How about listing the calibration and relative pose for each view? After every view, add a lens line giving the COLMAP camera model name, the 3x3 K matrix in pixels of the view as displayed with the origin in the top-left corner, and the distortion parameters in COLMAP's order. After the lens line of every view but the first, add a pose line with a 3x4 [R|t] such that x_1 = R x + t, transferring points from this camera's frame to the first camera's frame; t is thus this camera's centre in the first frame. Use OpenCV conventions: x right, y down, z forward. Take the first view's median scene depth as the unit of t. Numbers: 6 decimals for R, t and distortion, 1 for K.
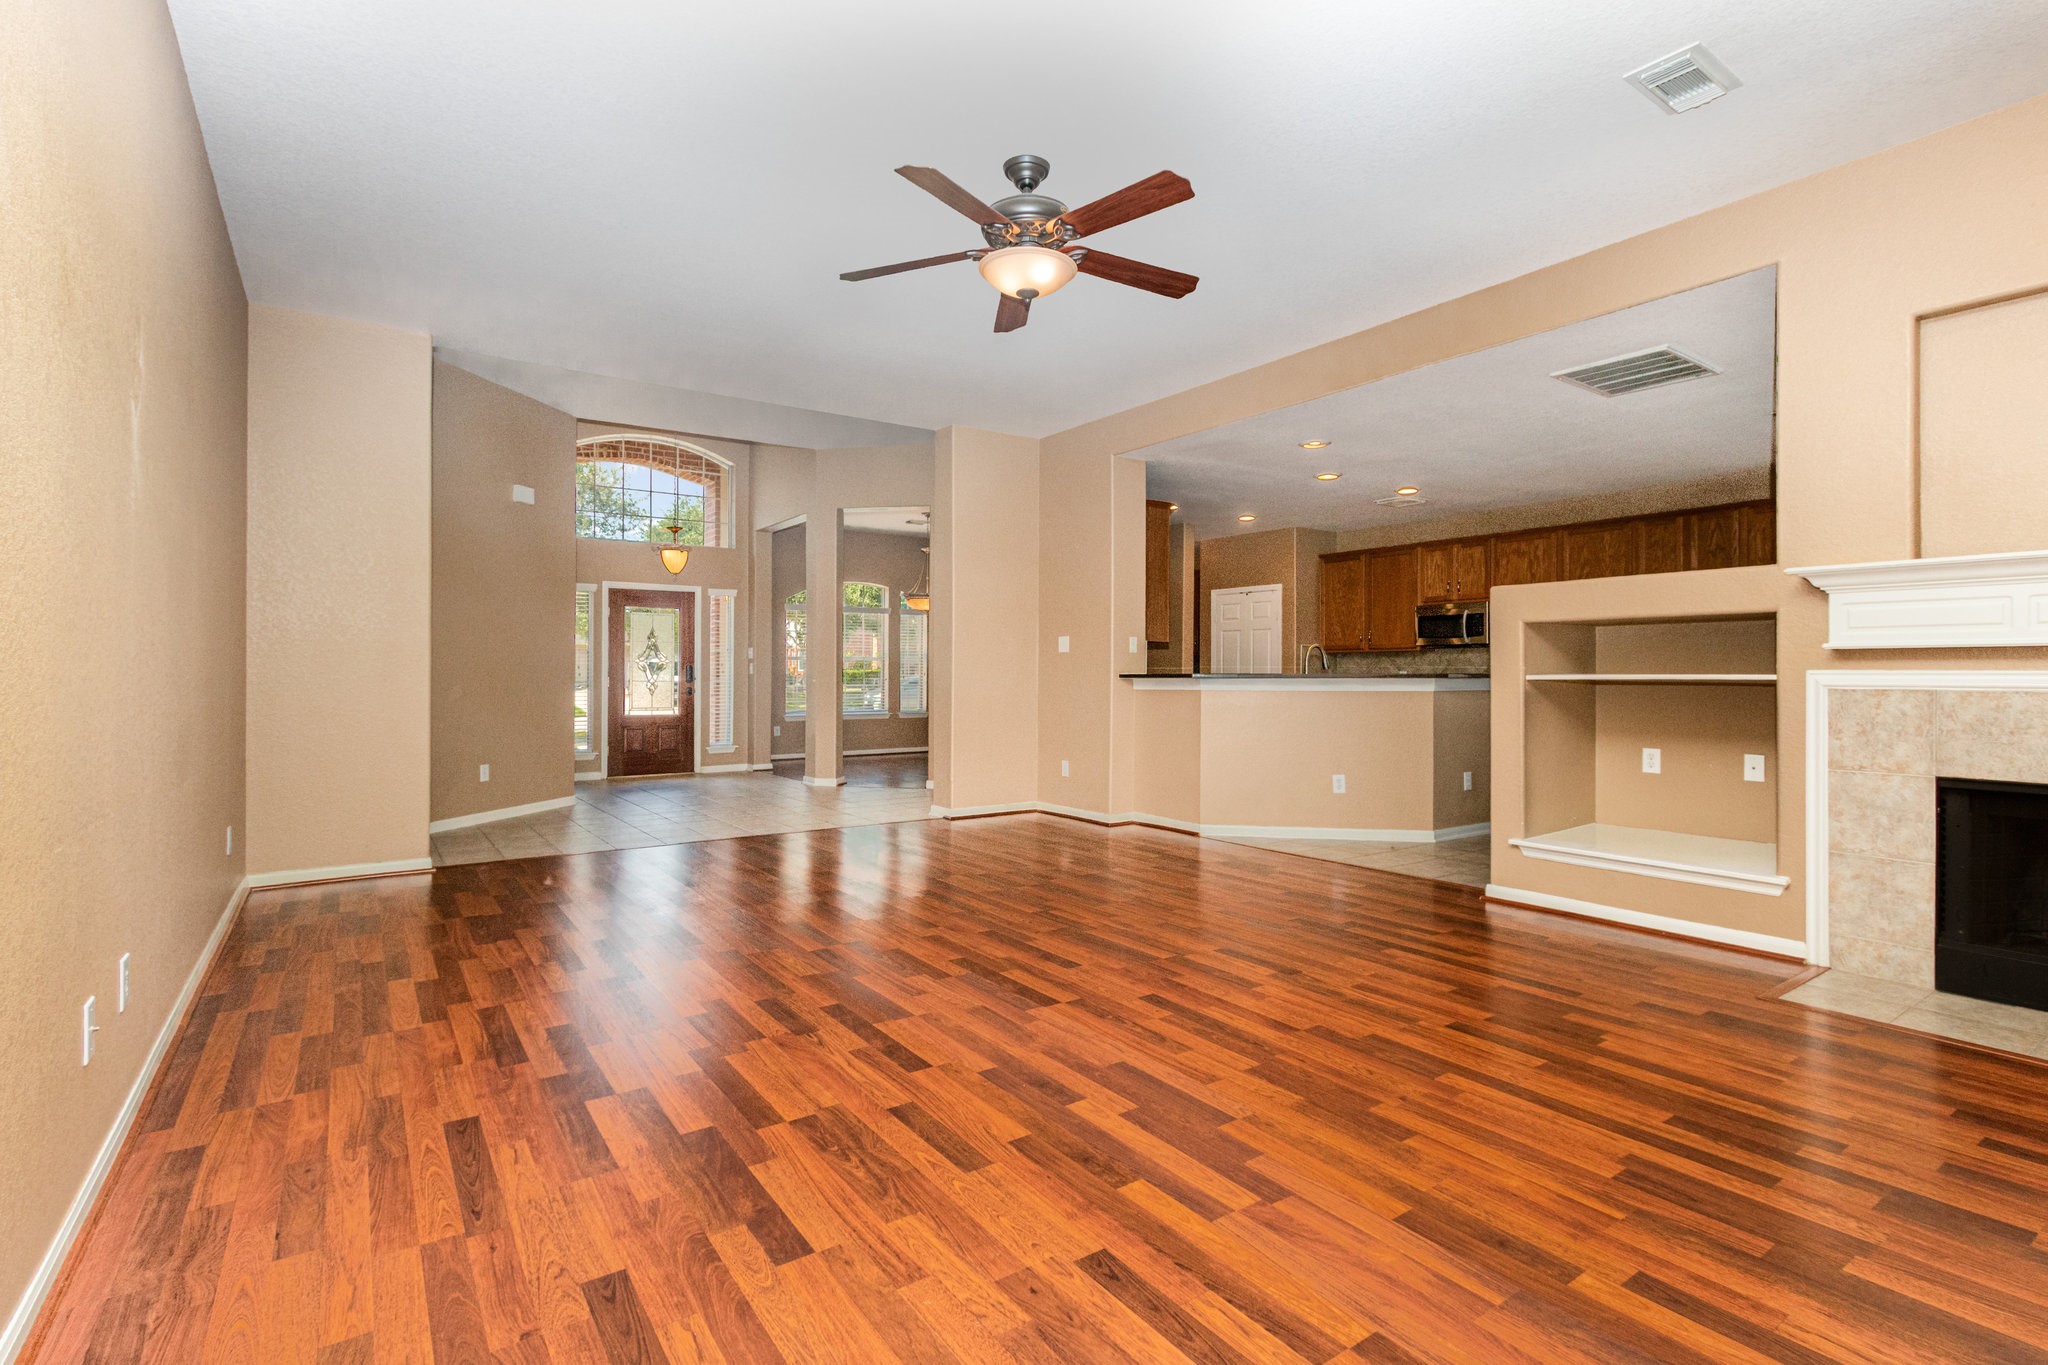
lens RADIAL K [[945.6, 0, 1023.3], [0, 945.6, 679.9], [0, 0, 1]] dist [0.008639, -0.001115]
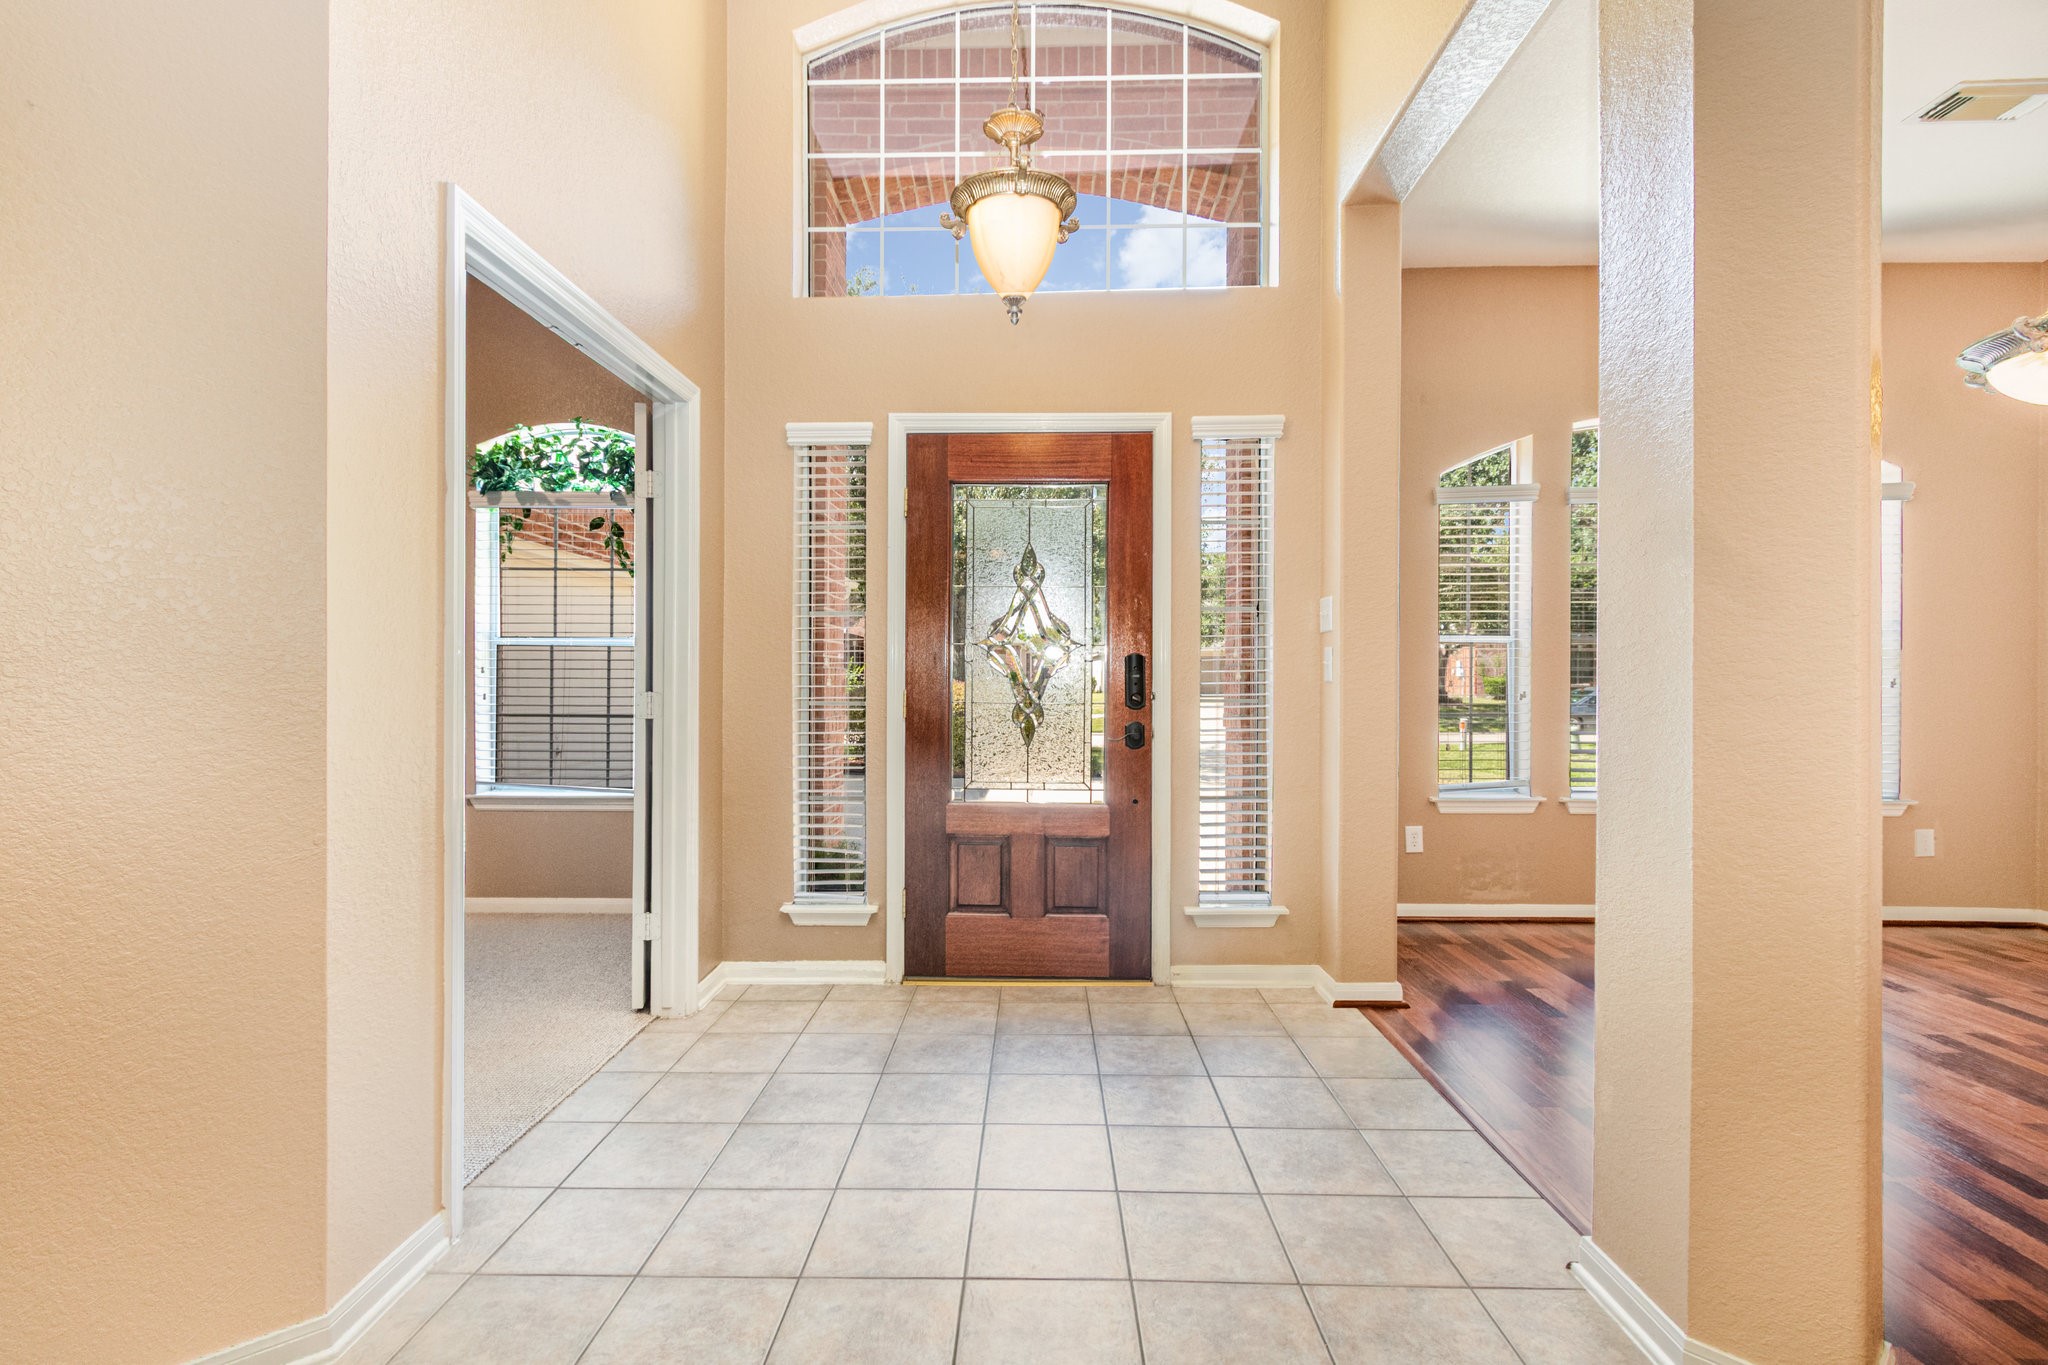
lens RADIAL K [[945.6, 0, 1024.4], [0, 945.6, 679.9], [0, 0, 1]] dist [0.008639, -0.001115]
pose [[0.803719, -0.003634, -0.594998, -0.191495], [0.000829, 0.999987, -0.004988, -0.005043], [0.595009, 0.003516, 0.803711, 0.721754]]
